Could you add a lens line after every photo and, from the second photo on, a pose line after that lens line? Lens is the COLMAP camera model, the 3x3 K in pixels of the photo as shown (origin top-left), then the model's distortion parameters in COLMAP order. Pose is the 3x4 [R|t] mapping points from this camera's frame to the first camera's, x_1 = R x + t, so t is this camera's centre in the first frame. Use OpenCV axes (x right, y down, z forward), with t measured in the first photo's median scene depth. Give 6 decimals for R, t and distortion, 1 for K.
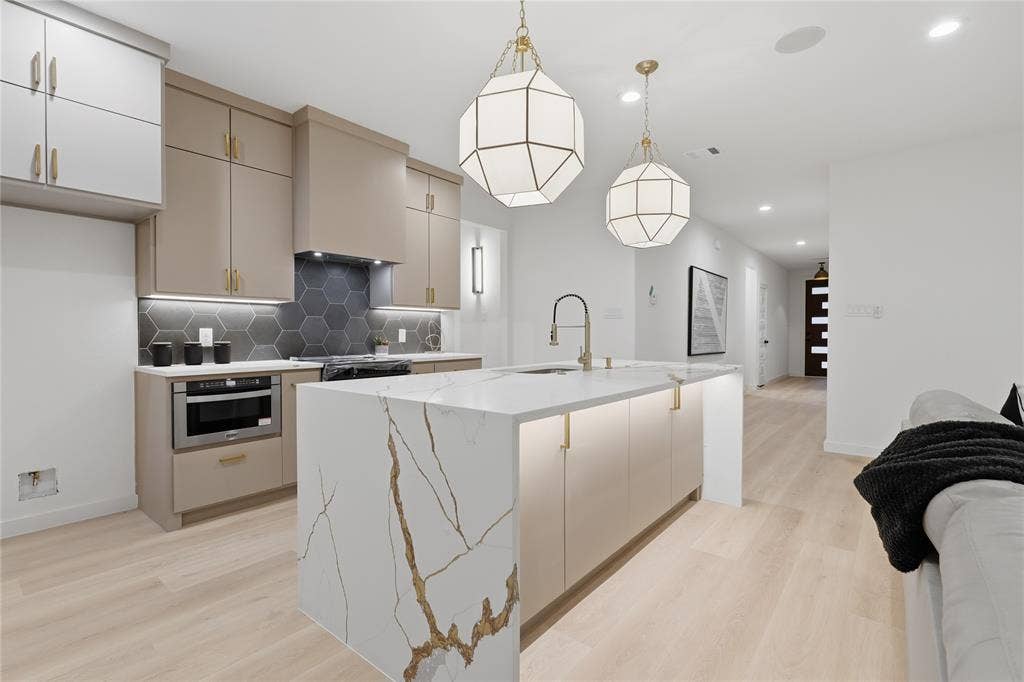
lens RADIAL K [[472.2, 0, 507.4], [0, 472.2, 341.3], [0, 0, 1]] dist [-0.002561, 0.000647]
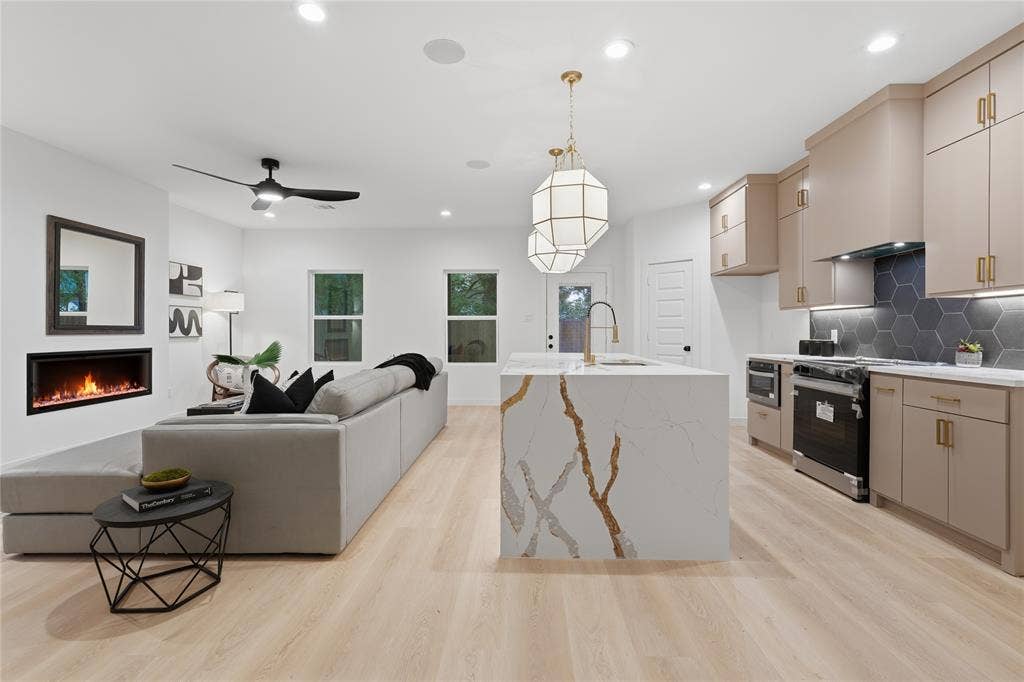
lens RADIAL K [[472.2, 0, 509.0], [0, 472.2, 332.8], [0, 0, 1]] dist [-0.002561, 0.000647]
pose [[-0.793016, -0.001593, -0.609198, 0.970804], [-0.014640, 0.999758, 0.016444, -0.030469], [0.609024, 0.021959, -0.792848, 1.635091]]
